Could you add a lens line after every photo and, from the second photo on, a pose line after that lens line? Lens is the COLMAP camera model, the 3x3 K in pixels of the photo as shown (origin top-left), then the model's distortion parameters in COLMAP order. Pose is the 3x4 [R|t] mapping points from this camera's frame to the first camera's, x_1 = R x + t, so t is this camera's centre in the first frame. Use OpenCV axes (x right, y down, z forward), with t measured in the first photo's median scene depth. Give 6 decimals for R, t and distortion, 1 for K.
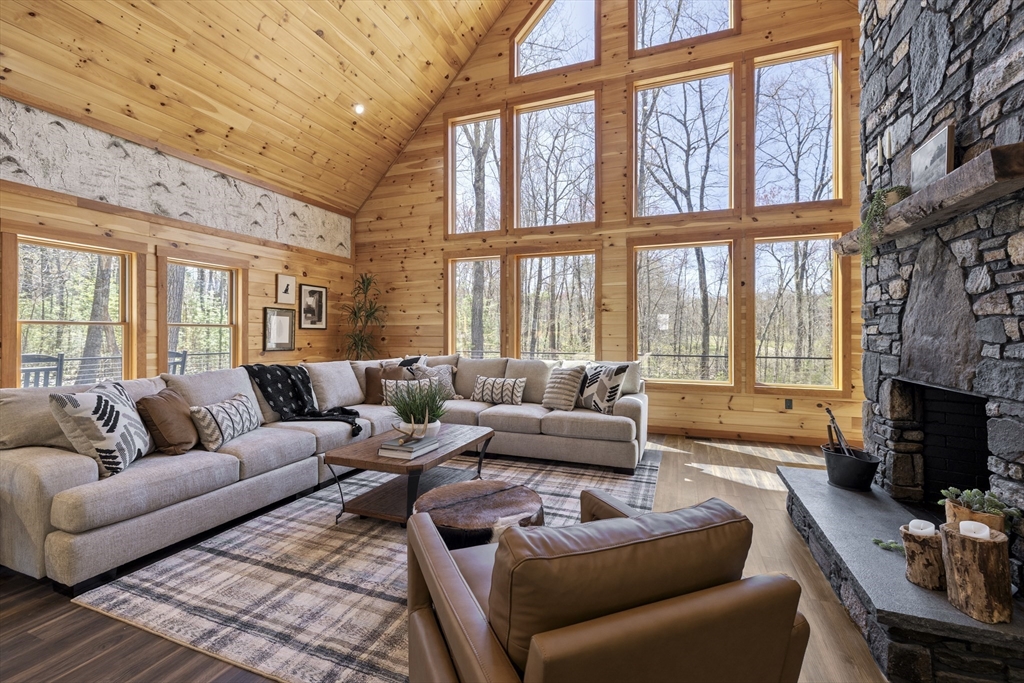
lens RADIAL K [[441.6, 0, 508.7], [0, 441.6, 330.3], [0, 0, 1]] dist [0.001294, 0.000155]
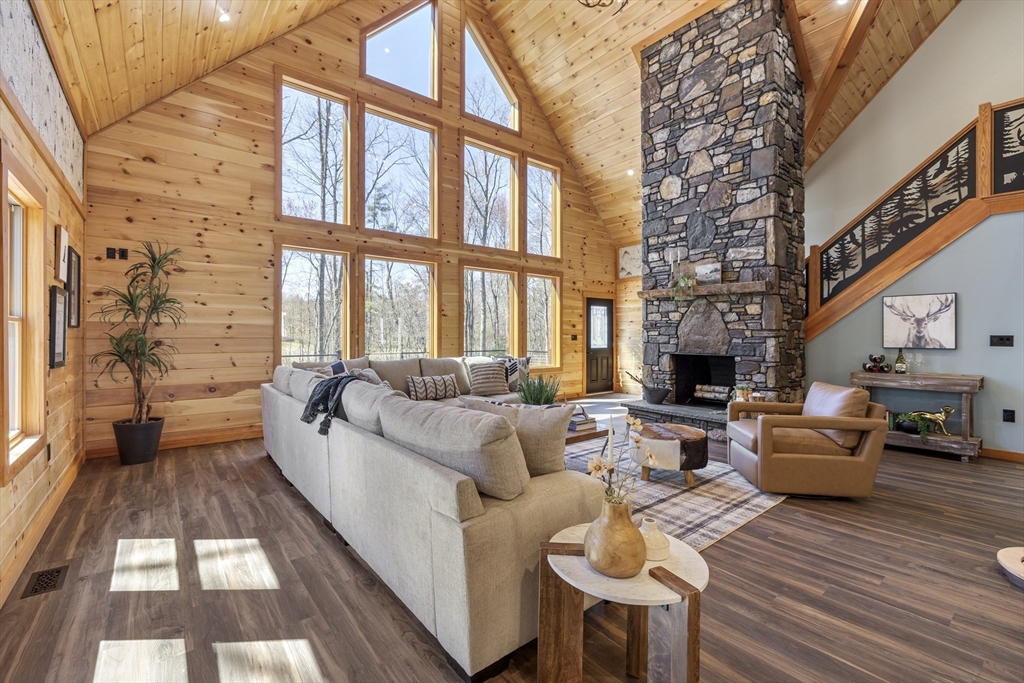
lens RADIAL K [[433.3, 0, 507.0], [0, 433.3, 331.7], [0, 0, 1]] dist [0.001061, 0.000163]
pose [[0.502643, 0.004755, 0.864481, -0.709605], [-0.006601, 0.999977, -0.001662, 0.000024], [-0.864469, -0.004871, 0.502663, 0.260905]]
